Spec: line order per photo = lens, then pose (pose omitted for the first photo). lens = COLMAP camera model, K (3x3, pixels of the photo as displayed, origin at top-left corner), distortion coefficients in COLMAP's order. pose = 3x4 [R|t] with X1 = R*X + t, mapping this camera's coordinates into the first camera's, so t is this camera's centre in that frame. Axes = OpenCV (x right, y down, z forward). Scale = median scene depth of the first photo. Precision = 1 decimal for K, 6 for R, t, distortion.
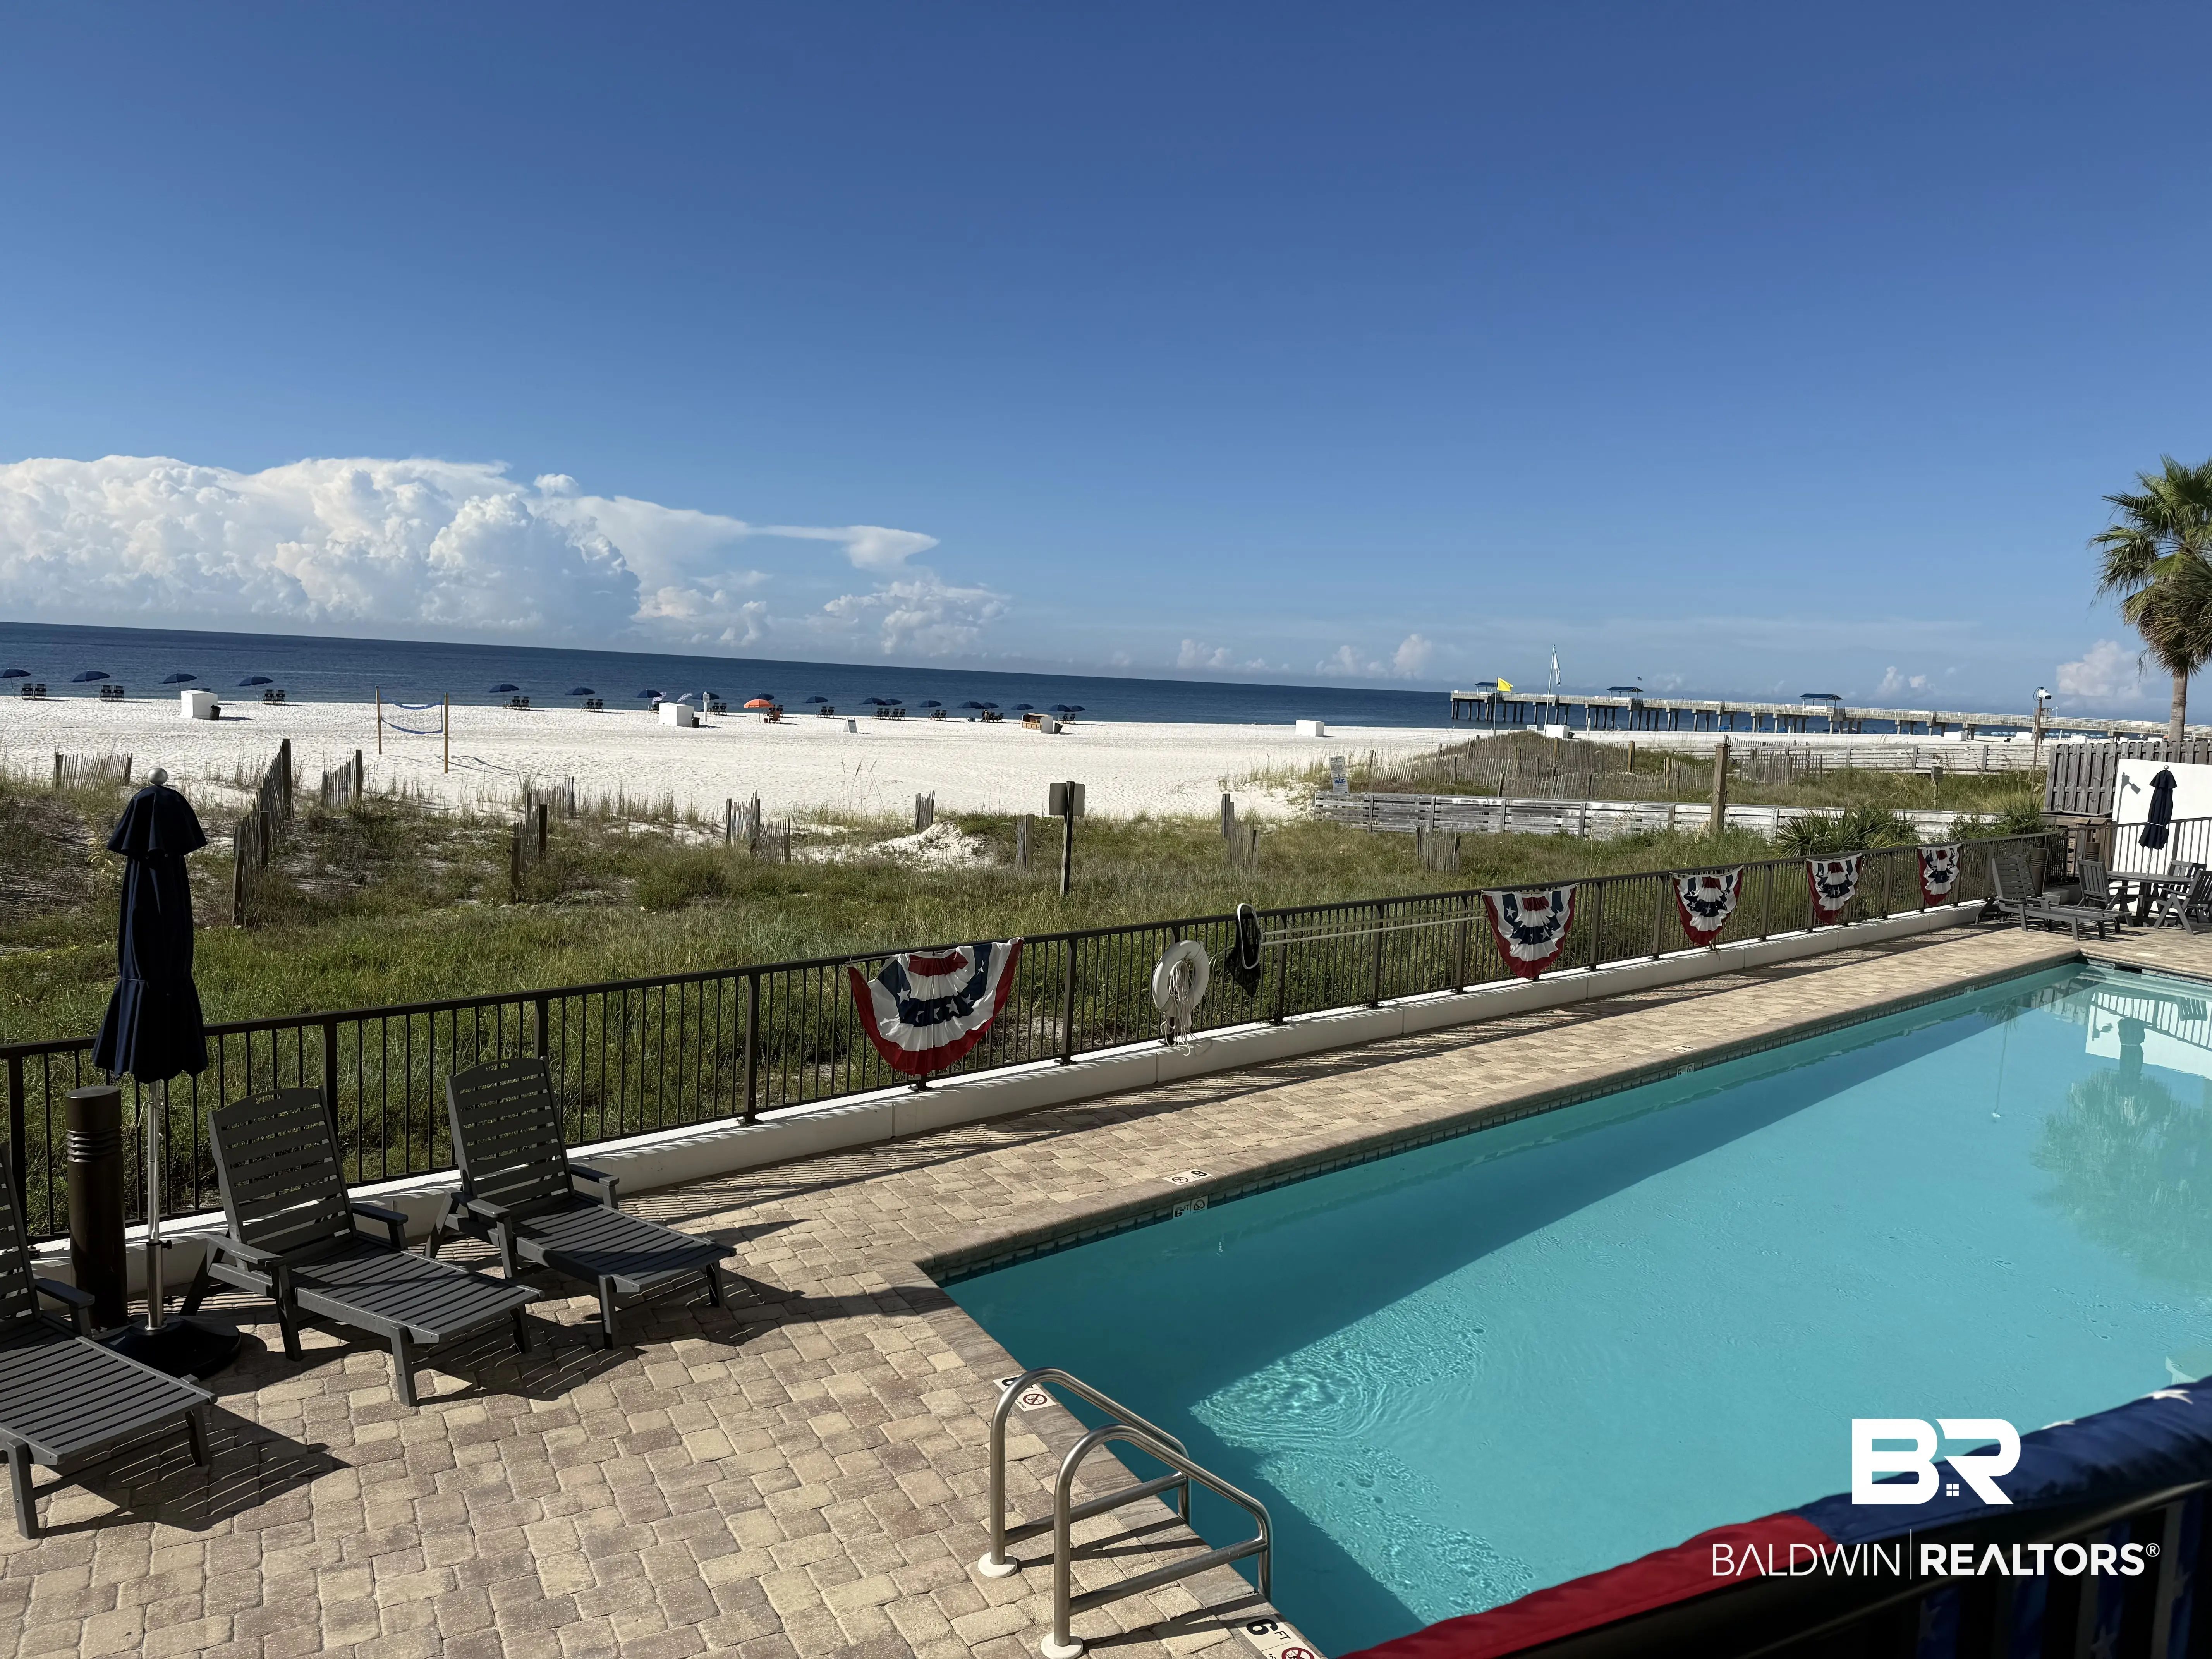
lens RADIAL K [[1608.5, 0, 1101.2], [0, 1608.5, 837.5], [0, 0, 1]] dist [0.040707, -0.006954]
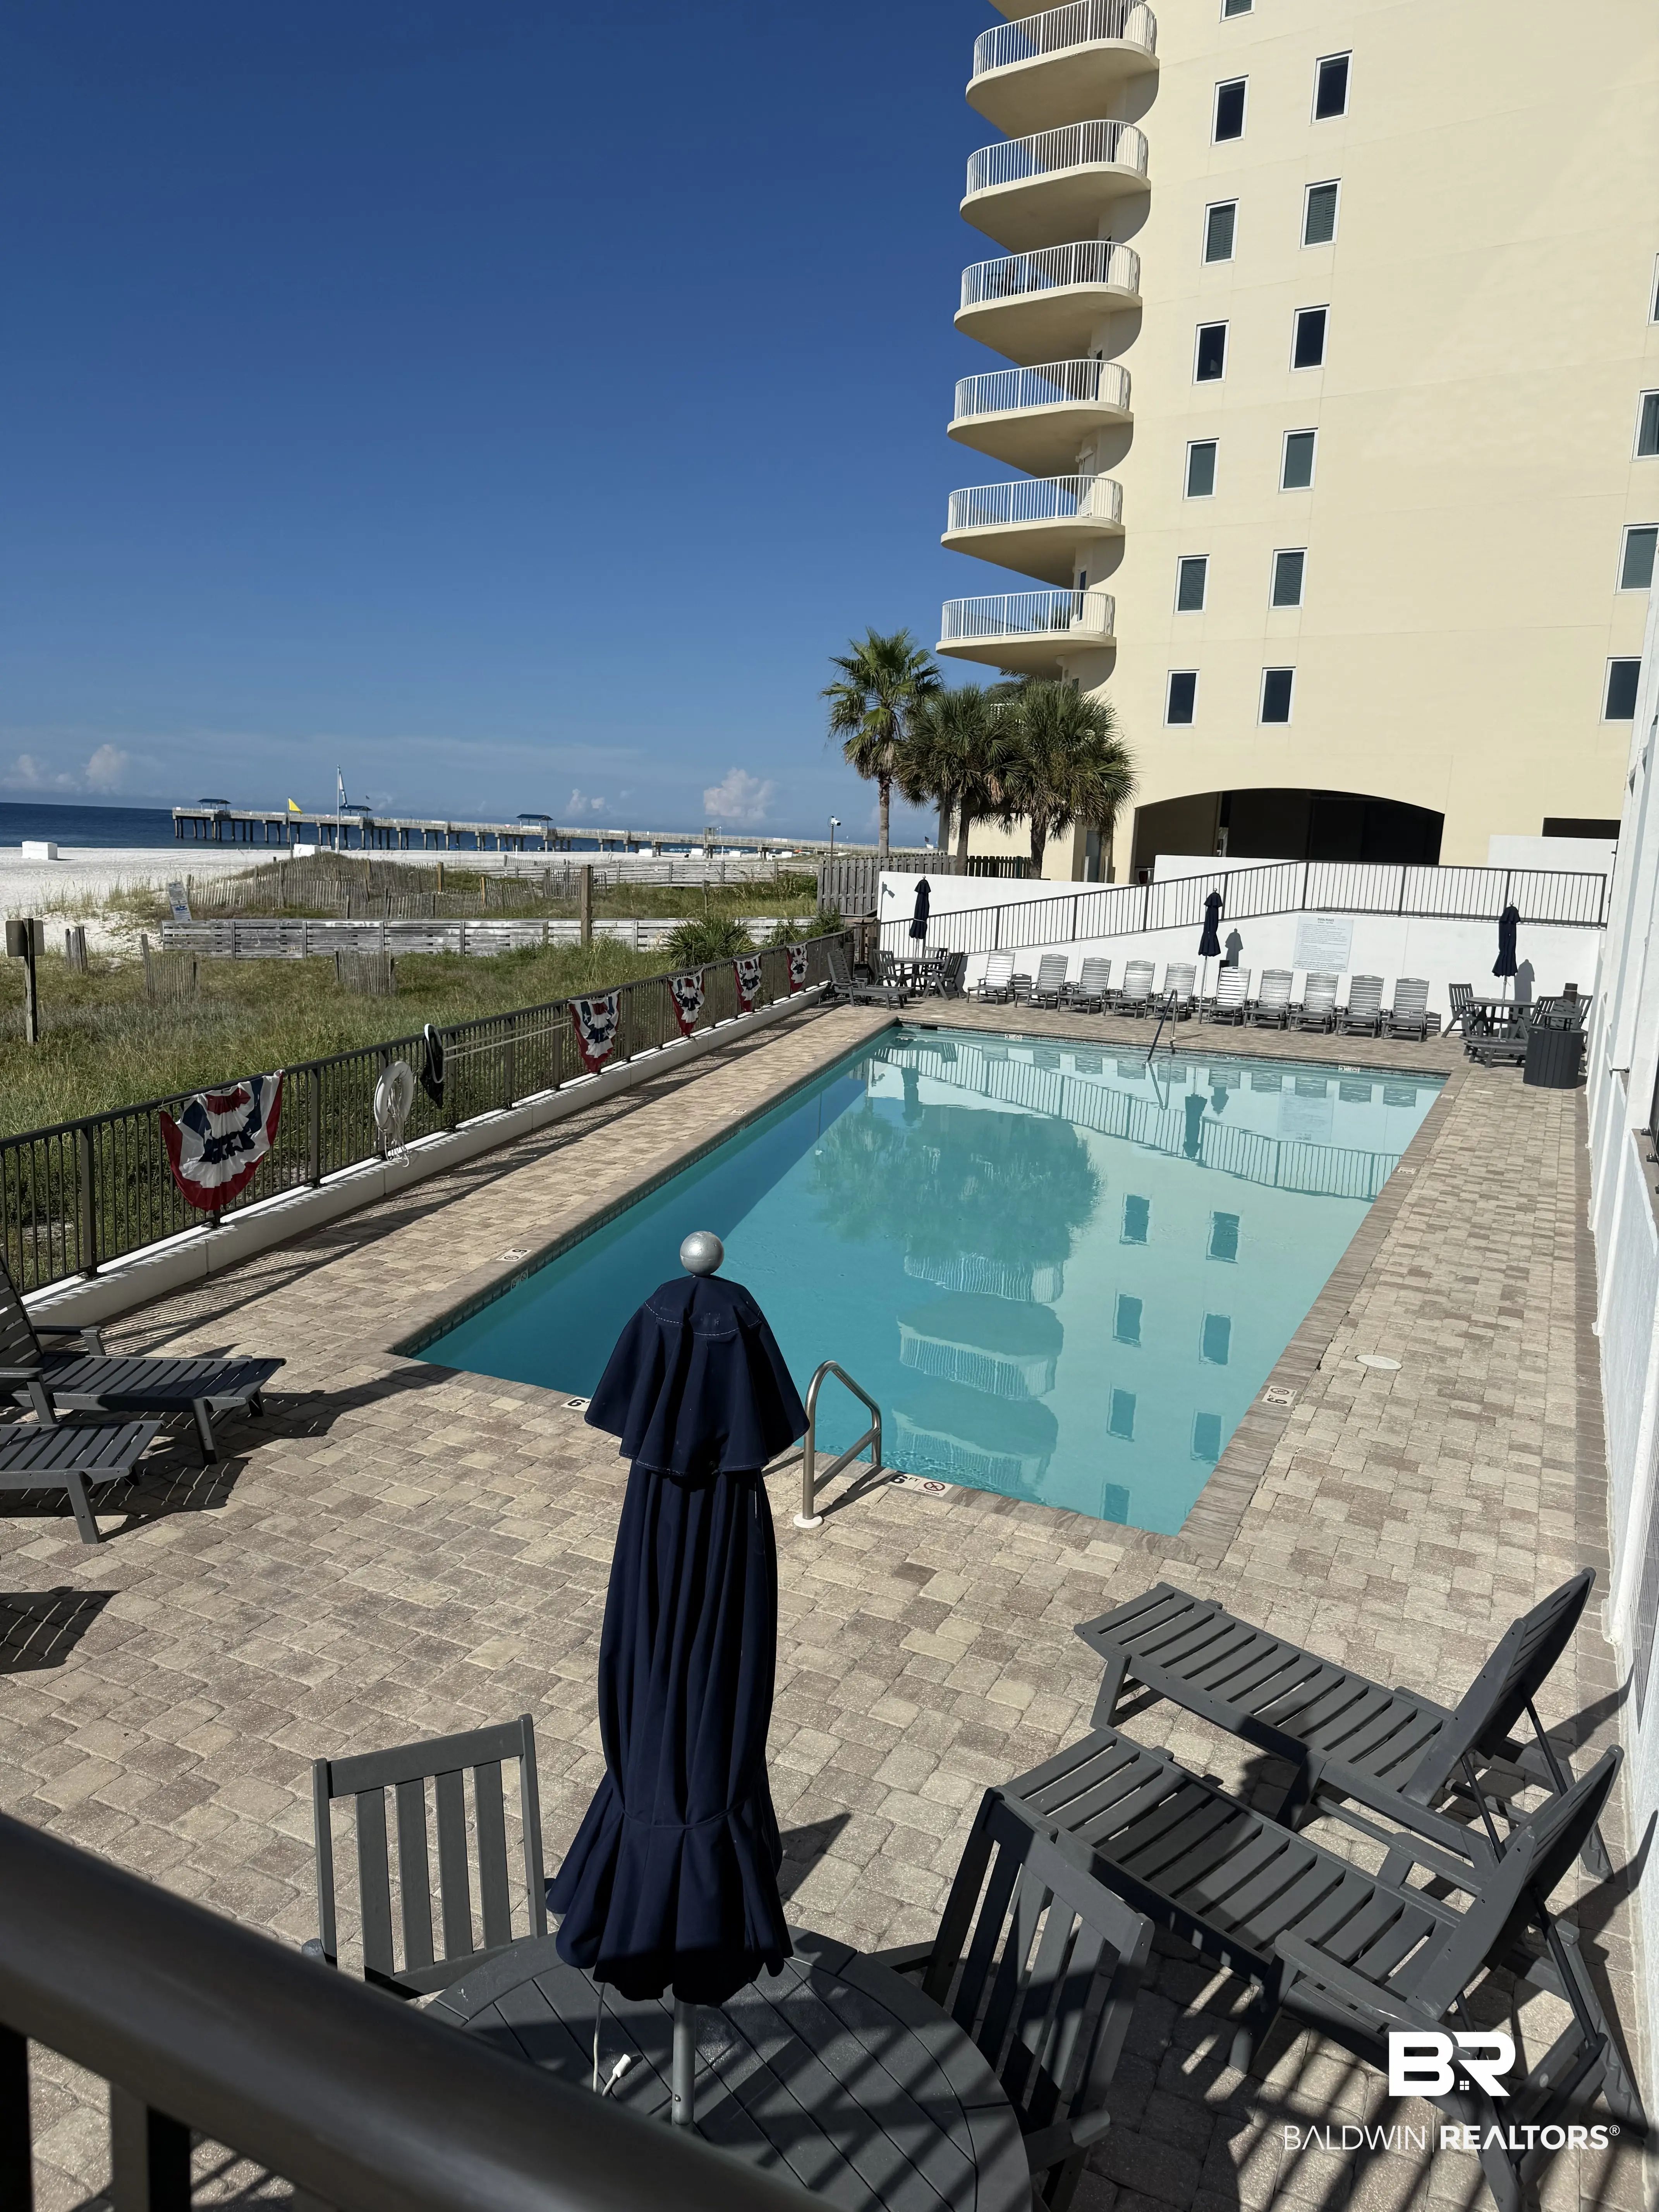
lens RADIAL K [[1608.5, 0, 880.8], [0, 1608.5, 1207.7], [0, 0, 1]] dist [0.040707, -0.006954]
pose [[0.776993, -0.149981, 0.611382, -0.203272], [0.055144, 0.983686, 0.171231, -0.003733], [-0.627089, -0.099331, 0.772588, -0.029466]]
